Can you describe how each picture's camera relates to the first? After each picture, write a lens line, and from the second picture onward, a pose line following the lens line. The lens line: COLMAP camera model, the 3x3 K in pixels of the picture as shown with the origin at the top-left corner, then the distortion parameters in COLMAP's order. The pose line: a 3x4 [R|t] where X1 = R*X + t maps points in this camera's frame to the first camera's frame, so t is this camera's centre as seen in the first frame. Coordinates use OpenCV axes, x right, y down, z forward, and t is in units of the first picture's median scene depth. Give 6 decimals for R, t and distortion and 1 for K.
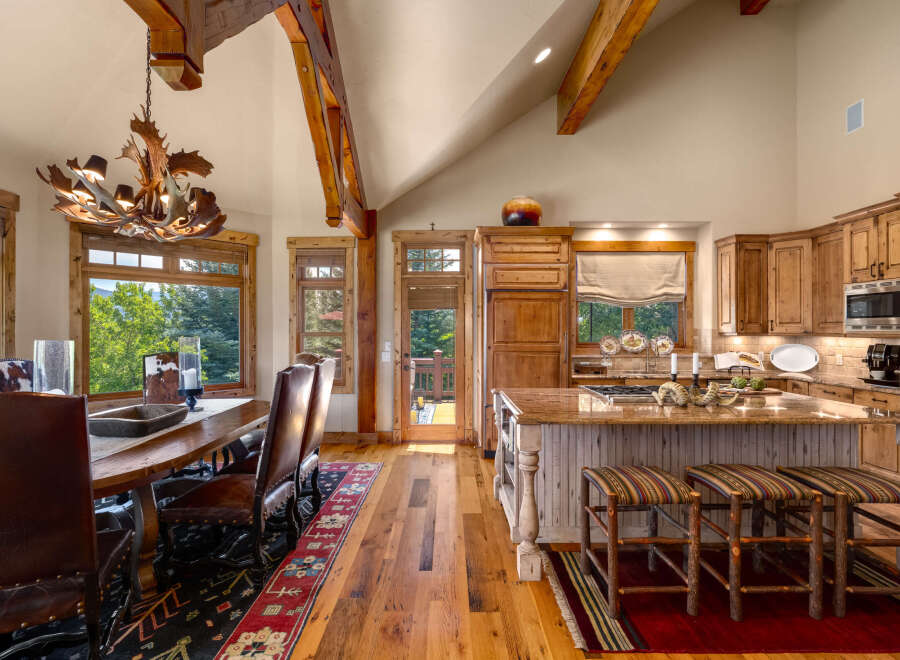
lens RADIAL K [[435.2, 0, 444.1], [0, 435.2, 331.2], [0, 0, 1]] dist [-0.009083, 0.000166]
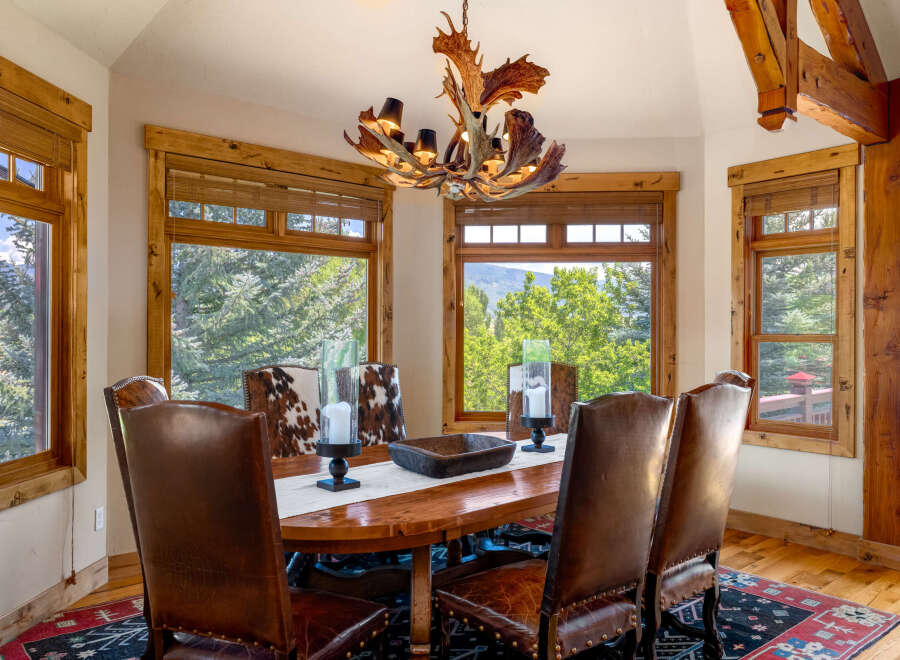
lens RADIAL K [[683.8, 0, 450.0], [0, 683.8, 332.5], [0, 0, 1]] dist [0.000801, -0.000942]
pose [[0.655554, 0.005445, -0.755128, 0.102102], [-0.005933, 0.999980, 0.002060, 0.001047], [0.755125, 0.003130, 0.655574, 0.174960]]
